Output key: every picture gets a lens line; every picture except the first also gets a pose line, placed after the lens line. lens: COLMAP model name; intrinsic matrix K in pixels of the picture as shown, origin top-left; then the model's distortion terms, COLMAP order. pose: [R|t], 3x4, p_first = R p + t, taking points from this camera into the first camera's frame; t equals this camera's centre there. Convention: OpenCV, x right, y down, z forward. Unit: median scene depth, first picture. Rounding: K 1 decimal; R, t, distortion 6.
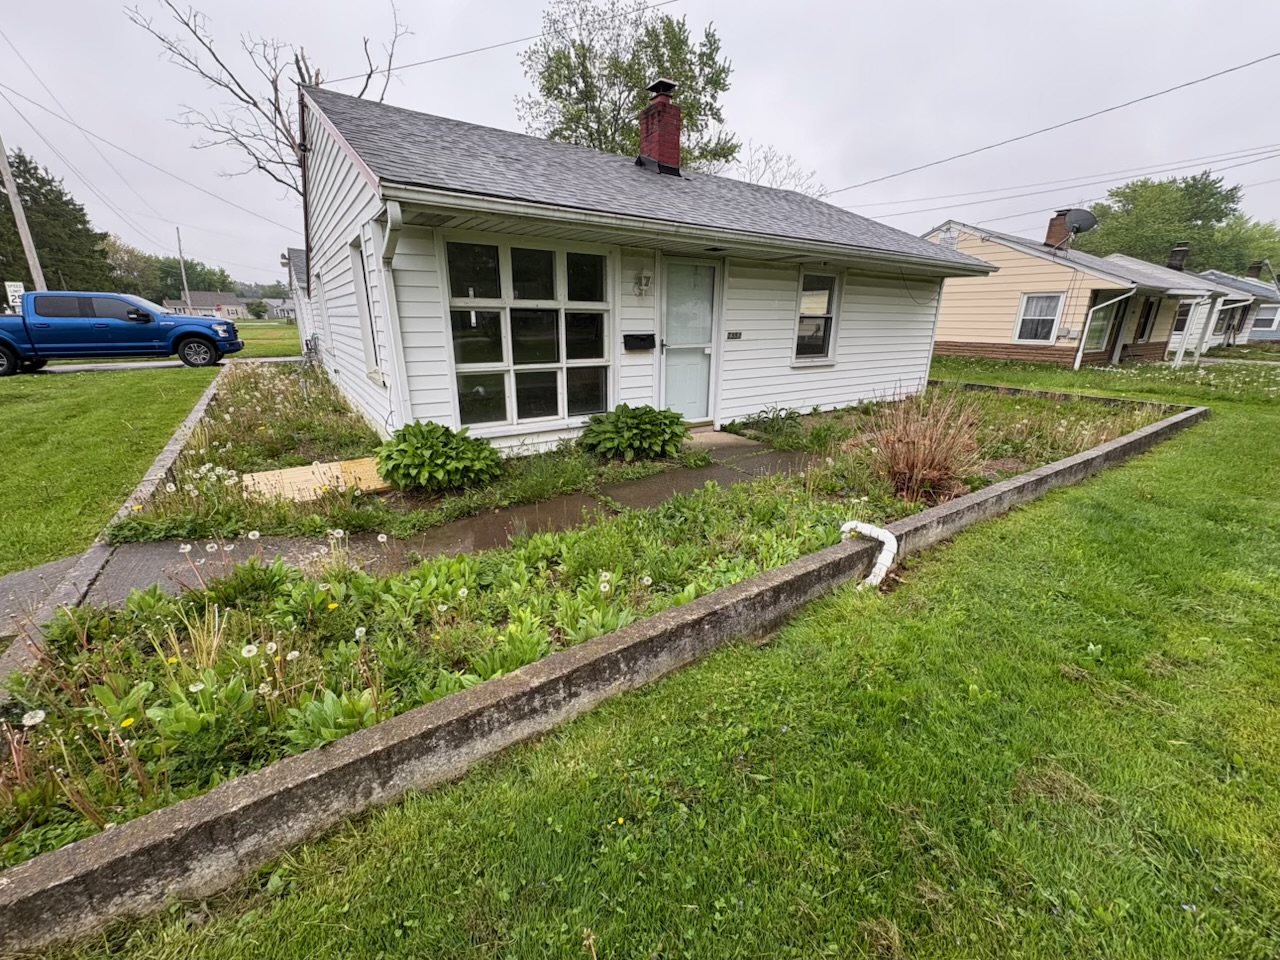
lens RADIAL K [[507.1, 0, 635.7], [0, 507.1, 478.7], [0, 0, 1]] dist [-0.001543, -0.000466]
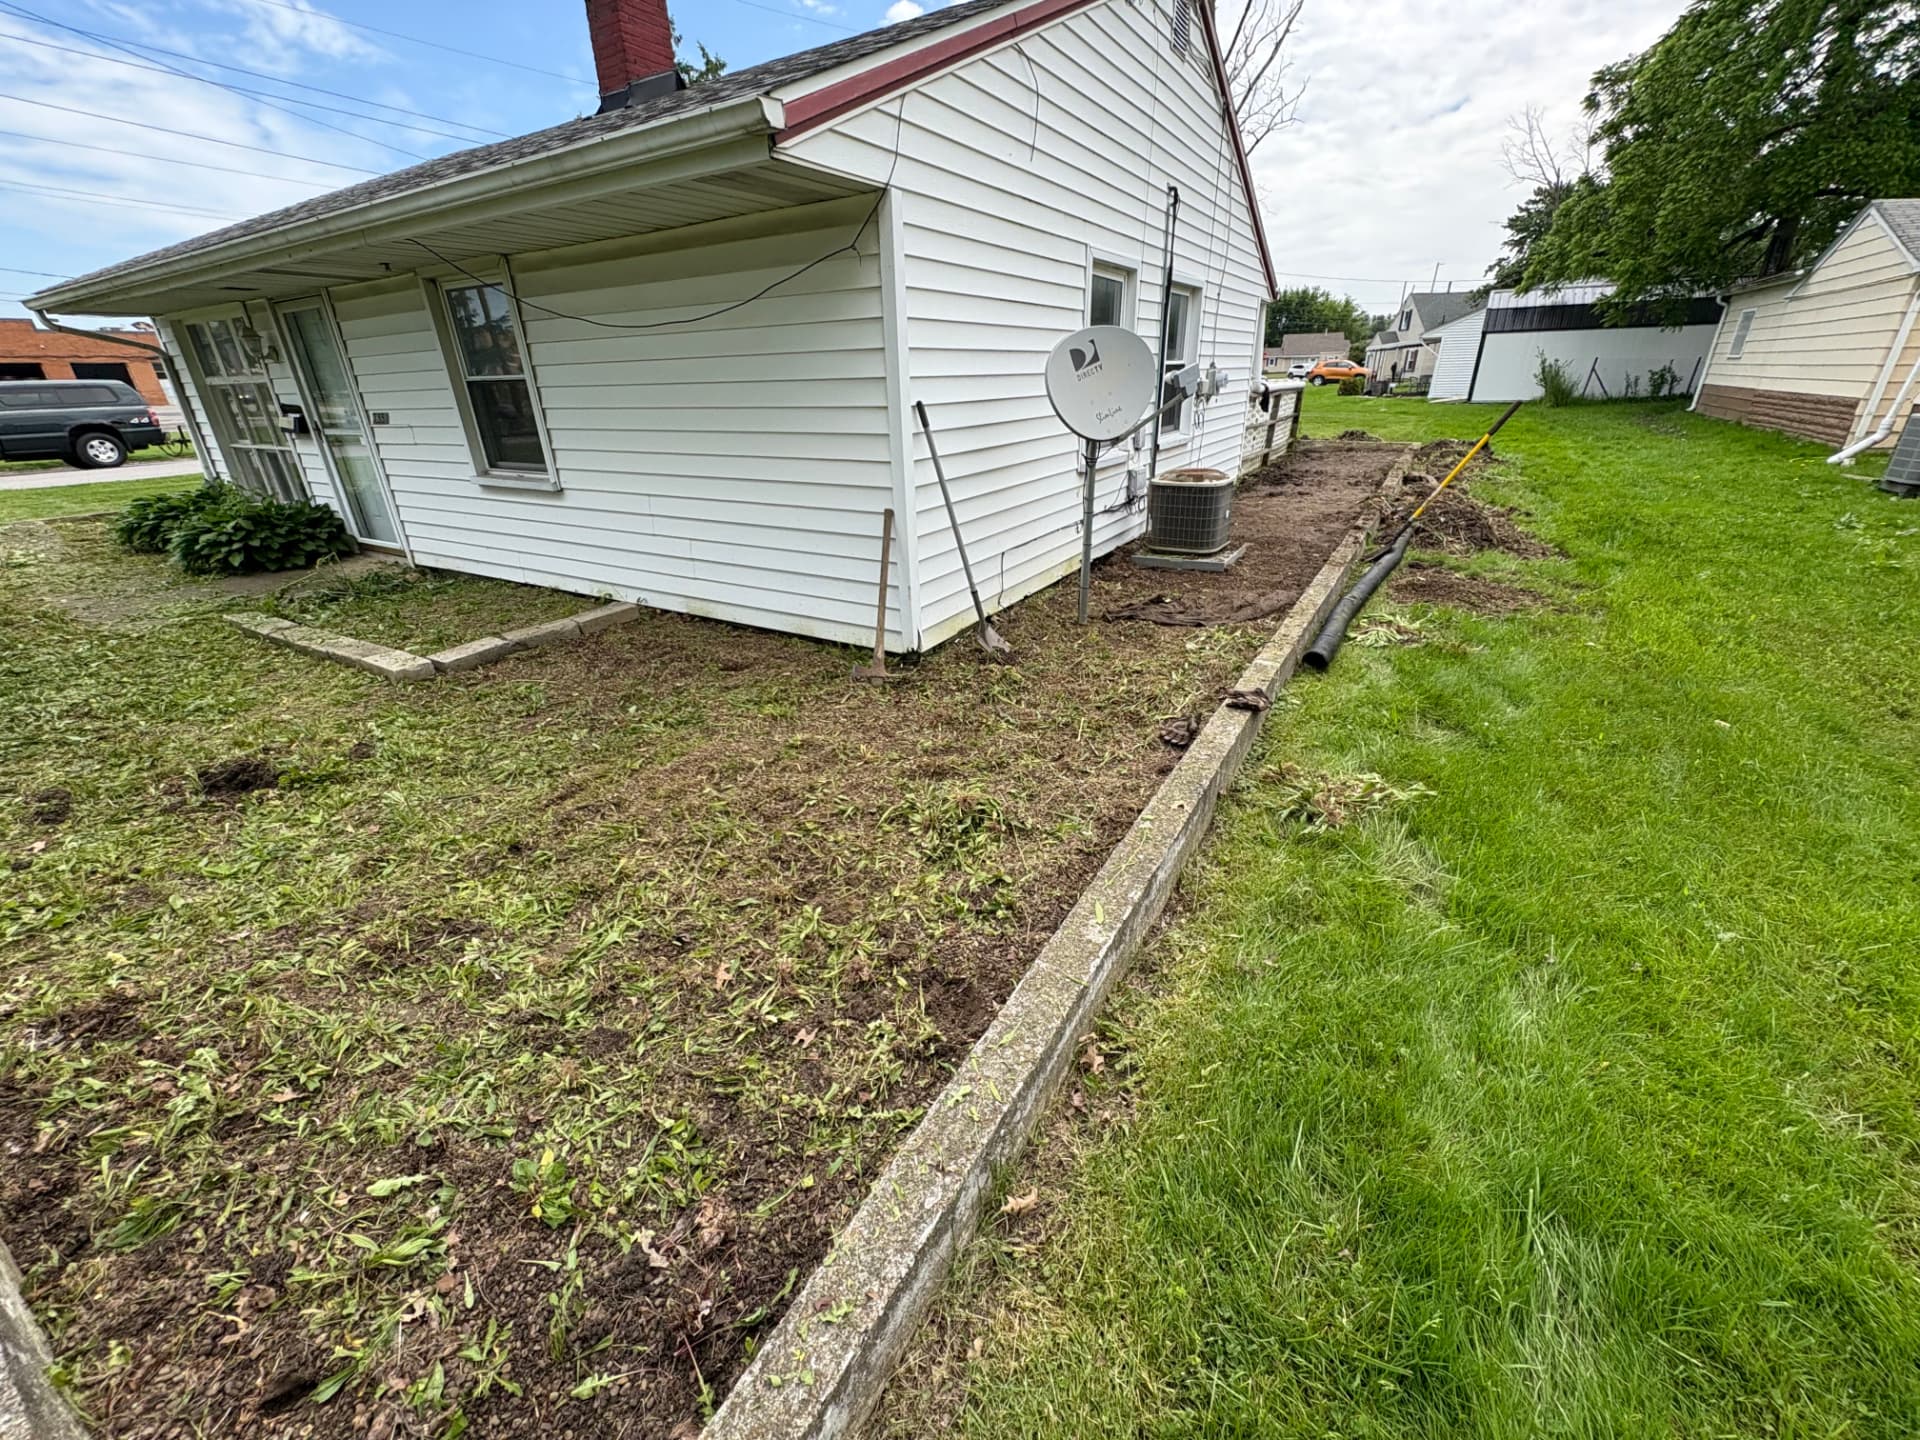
lens RADIAL K [[760.0, 0, 962.7], [0, 760.0, 706.0], [0, 0, 1]] dist [-0.002622, -0.000003]
pose [[0.408074, 0.348300, -0.843897, 1.186726], [-0.249392, 0.931735, 0.263957, -0.322122], [0.878225, 0.102747, 0.467080, 1.049777]]
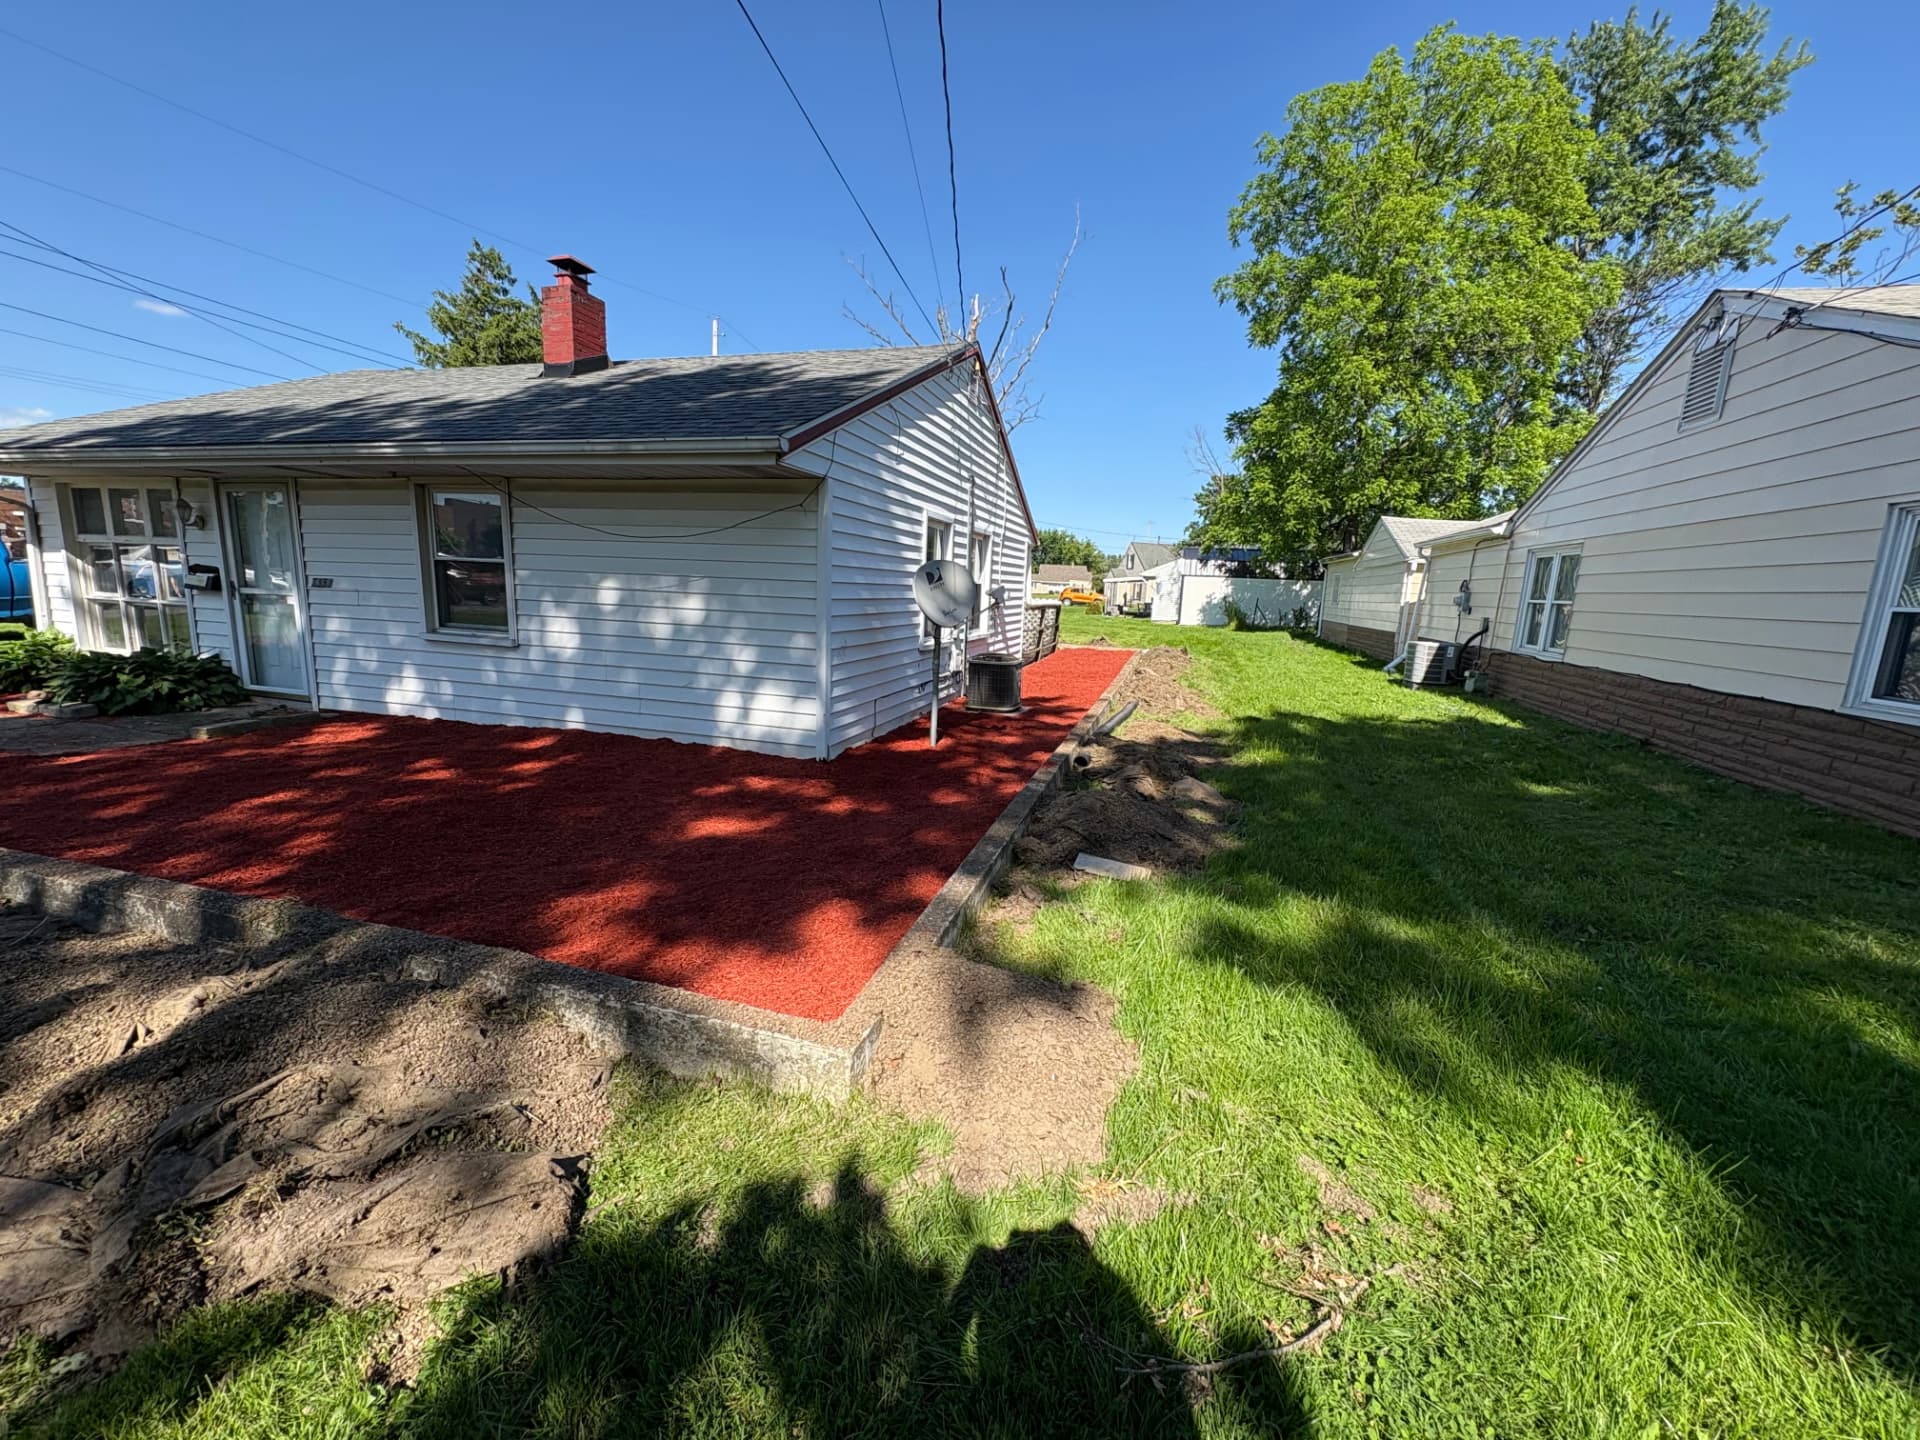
lens RADIAL K [[760.0, 0, 970.9], [0, 760.0, 721.6], [0, 0, 1]] dist [-0.002622, -0.000003]
pose [[0.641395, 0.151518, -0.752100, 1.381089], [-0.264827, 0.963775, -0.031684, -0.258213], [0.720054, 0.219499, 0.658287, 0.853274]]
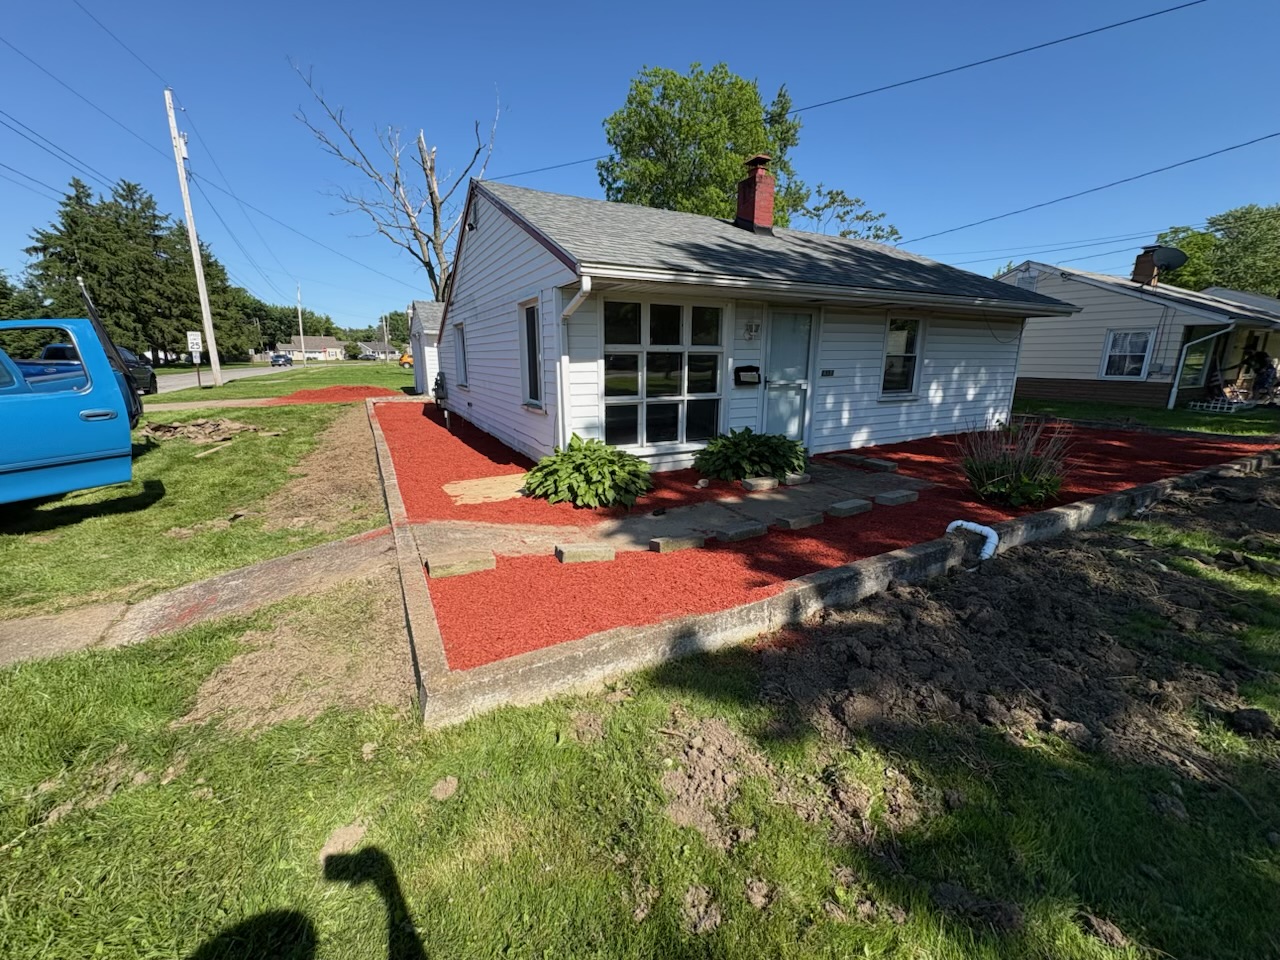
lens RADIAL K [[507.1, 0, 638.2], [0, 507.1, 475.9], [0, 0, 1]] dist [-0.001543, -0.000466]
pose [[0.993892, 0.017216, -0.109001, -0.081965], [-0.025423, 0.996907, -0.074362, 0.033306], [0.107384, 0.076679, 0.991256, -0.120059]]
